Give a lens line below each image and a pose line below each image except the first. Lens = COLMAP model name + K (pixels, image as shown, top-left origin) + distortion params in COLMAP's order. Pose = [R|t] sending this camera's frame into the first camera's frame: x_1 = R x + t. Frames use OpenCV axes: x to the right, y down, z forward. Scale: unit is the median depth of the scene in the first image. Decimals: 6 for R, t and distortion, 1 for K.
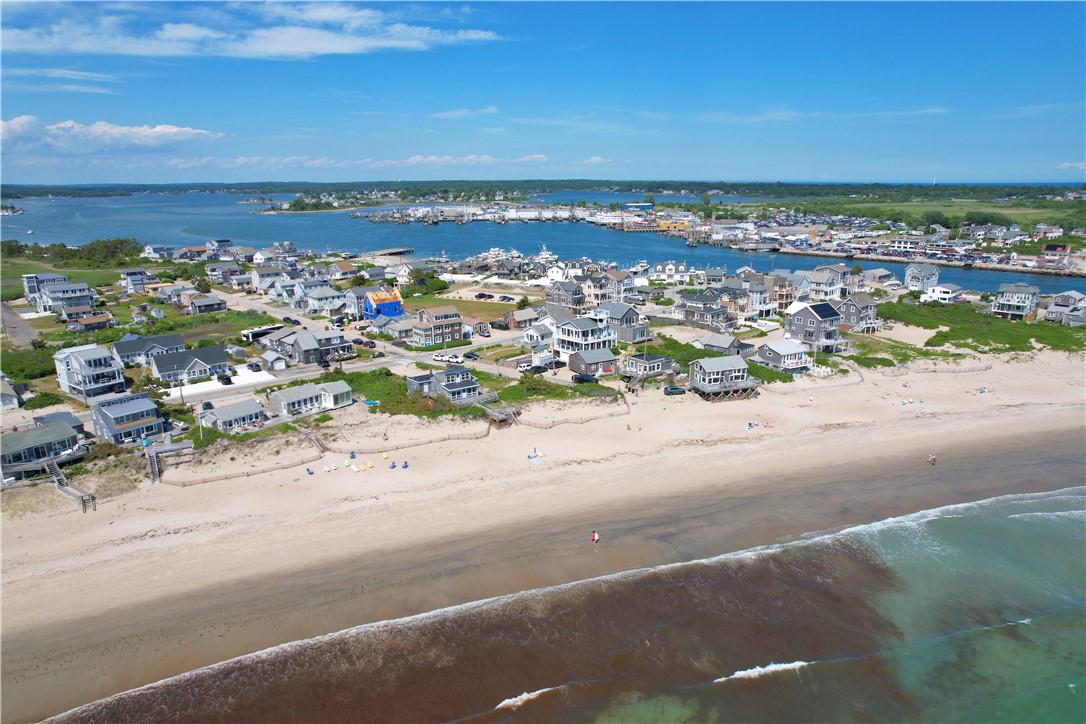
lens RADIAL K [[690.4, 0, 543.0], [0, 690.4, 362.0], [0, 0, 1]] dist [-0.070390, 0.061785]
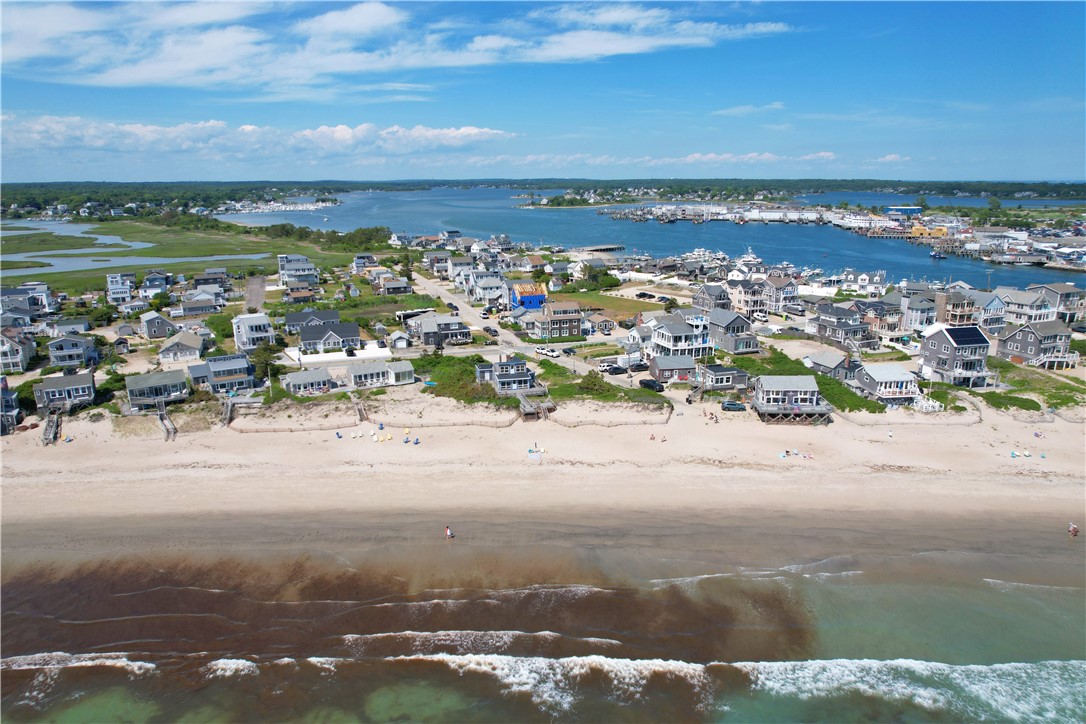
lens RADIAL K [[690.4, 0, 543.0], [0, 690.4, 362.0], [0, 0, 1]] dist [-0.070390, 0.061785]
pose [[0.927964, 0.095779, -0.360152, 0.223498], [-0.094752, 0.995289, 0.020552, -0.010429], [0.360423, 0.015054, 0.932667, 0.032219]]
